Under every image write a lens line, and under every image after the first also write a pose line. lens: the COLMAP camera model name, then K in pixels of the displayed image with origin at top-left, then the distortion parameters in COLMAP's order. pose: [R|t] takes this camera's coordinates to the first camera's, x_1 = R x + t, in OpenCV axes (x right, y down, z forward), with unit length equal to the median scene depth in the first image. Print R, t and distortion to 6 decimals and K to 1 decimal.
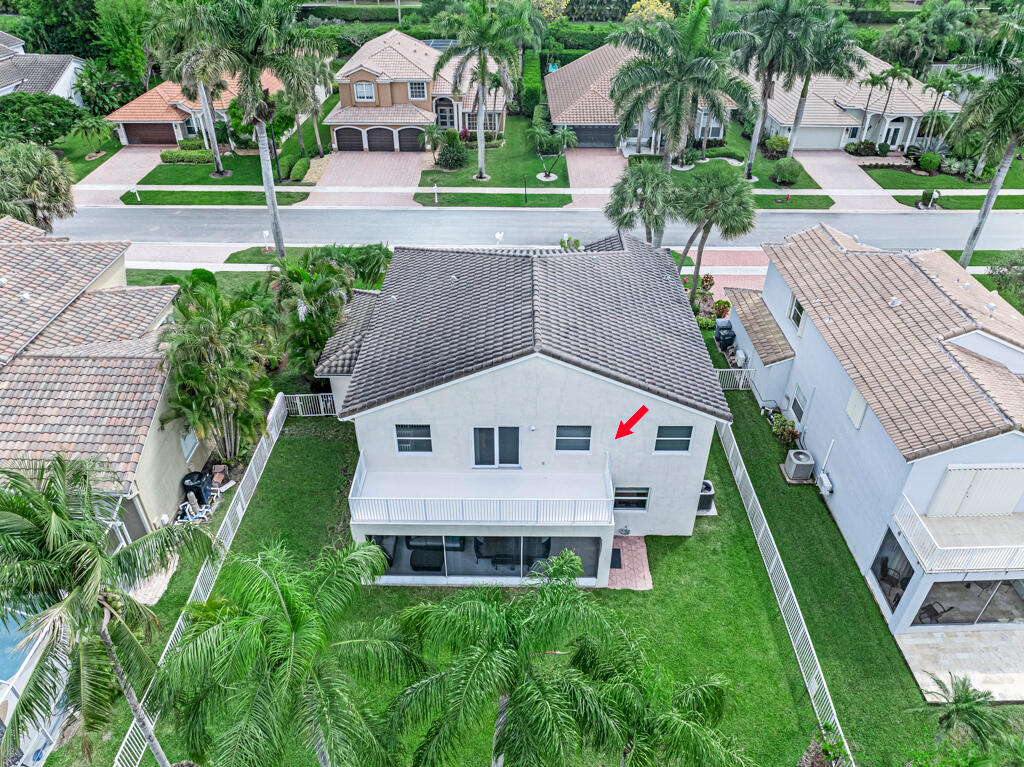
lens RADIAL K [[719.2, 0, 514.7], [0, 719.2, 379.6], [0, 0, 1]] dist [-0.038140, -0.001500]
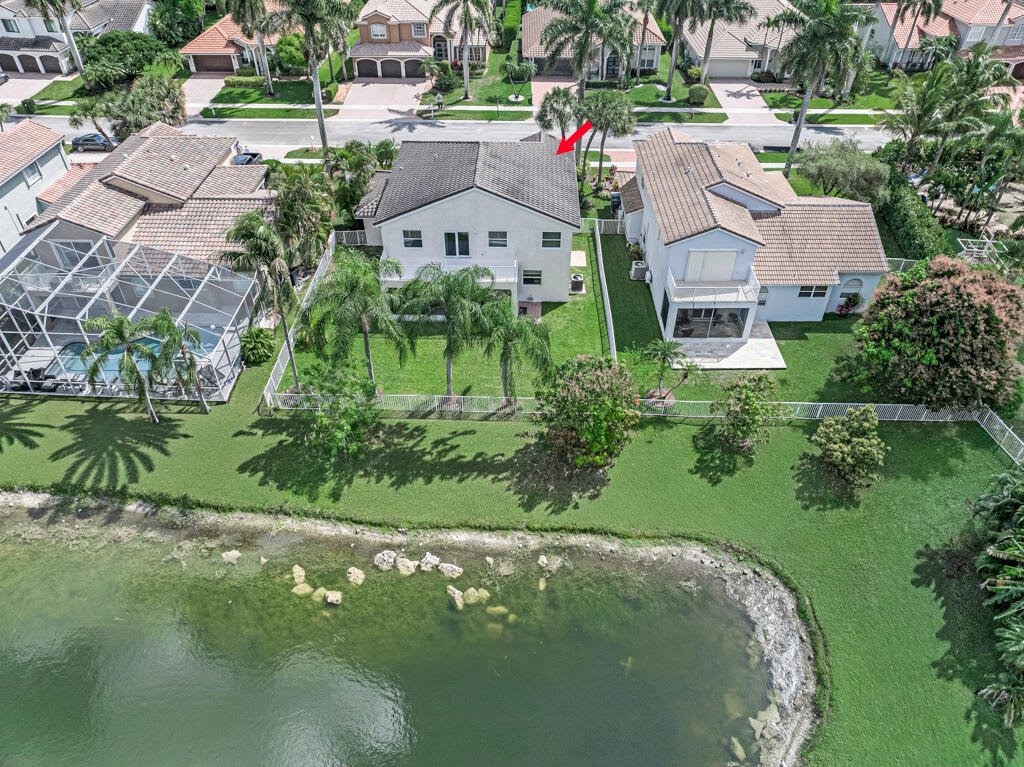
lens RADIAL K [[706.6, 0, 512.0], [0, 706.6, 383.5], [0, 0, 1]] dist [-0.044187, -0.001001]
pose [[0.999859, 0.009981, -0.013486, 0.063724], [-0.008495, 0.994326, 0.106040, 0.112523], [0.014468, -0.105911, 0.994270, -0.371490]]
